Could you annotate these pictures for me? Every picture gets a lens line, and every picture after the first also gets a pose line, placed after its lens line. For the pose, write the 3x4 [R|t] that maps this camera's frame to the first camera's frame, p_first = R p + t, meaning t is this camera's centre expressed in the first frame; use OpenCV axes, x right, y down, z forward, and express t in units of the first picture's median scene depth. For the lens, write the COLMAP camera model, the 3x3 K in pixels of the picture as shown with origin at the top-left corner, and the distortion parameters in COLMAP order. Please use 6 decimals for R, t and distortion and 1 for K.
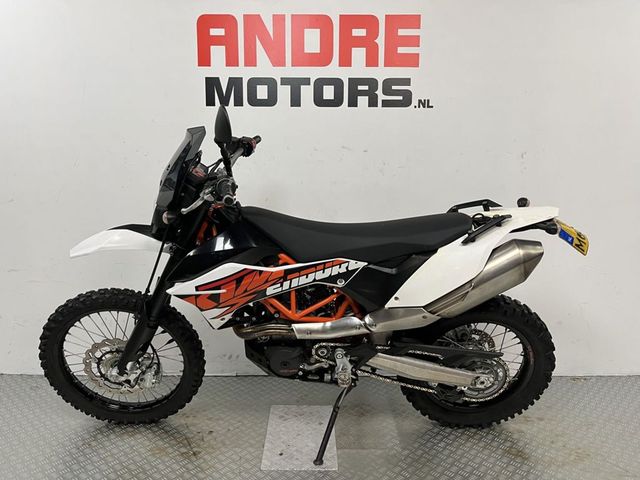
lens RADIAL K [[483.9, 0, 319.9], [0, 483.9, 241.6], [0, 0, 1]] dist [0.044582, -0.062788]
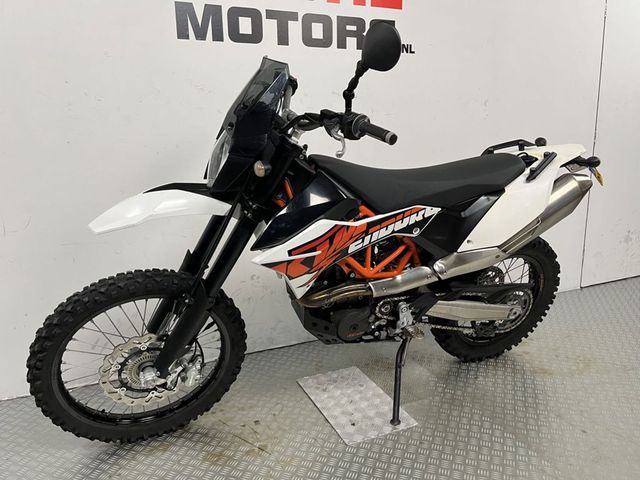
lens RADIAL K [[483.9, 0, 324.5], [0, 483.9, 237.4], [0, 0, 1]] dist [0.044582, -0.062788]
pose [[0.918552, -0.101680, 0.381999, -0.448227], [0.078937, 0.994070, 0.074789, 0.010450], [-0.387338, -0.038544, 0.921132, 0.183844]]
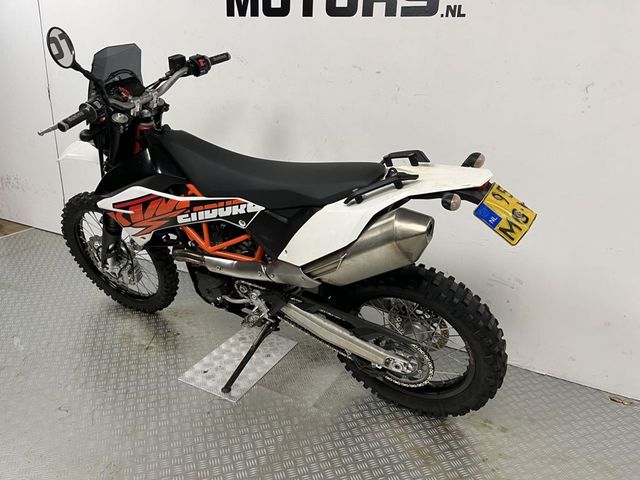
lens RADIAL K [[483.9, 0, 323.4], [0, 483.9, 239.8], [0, 0, 1]] dist [0.044582, -0.062788]
pose [[0.883929, 0.188744, -0.427839, 0.546247], [-0.107106, 0.972320, 0.207660, -0.089284], [0.455190, -0.137732, 0.879677, 0.226004]]
